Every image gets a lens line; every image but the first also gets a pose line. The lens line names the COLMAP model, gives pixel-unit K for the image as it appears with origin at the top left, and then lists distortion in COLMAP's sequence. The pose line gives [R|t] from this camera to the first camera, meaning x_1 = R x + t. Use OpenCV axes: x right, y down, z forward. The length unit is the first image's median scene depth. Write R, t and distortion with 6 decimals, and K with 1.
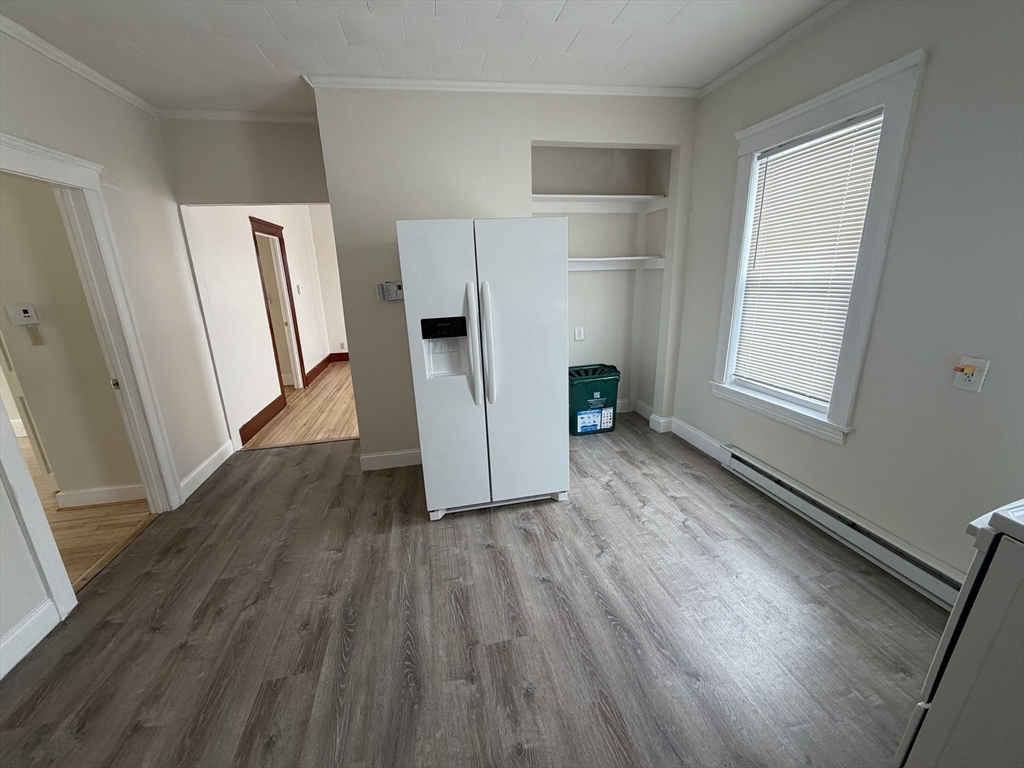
lens RADIAL K [[402.3, 0, 509.3], [0, 402.3, 387.8], [0, 0, 1]] dist [-0.001554, 0.000095]
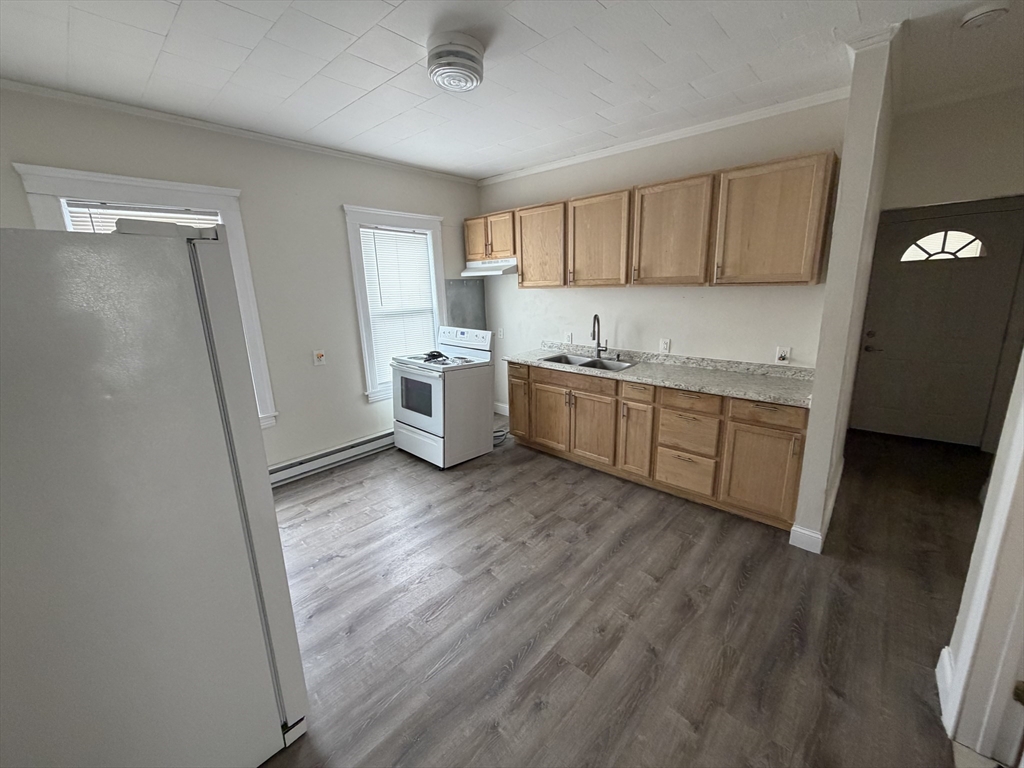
lens RADIAL K [[402.3, 0, 509.9], [0, 402.3, 388.7], [0, 0, 1]] dist [-0.001554, 0.000095]
pose [[-0.576886, -0.145665, 0.803732, -1.194067], [0.279795, 0.889205, 0.361981, -0.378178], [-0.767410, 0.433701, -0.472214, 1.301802]]
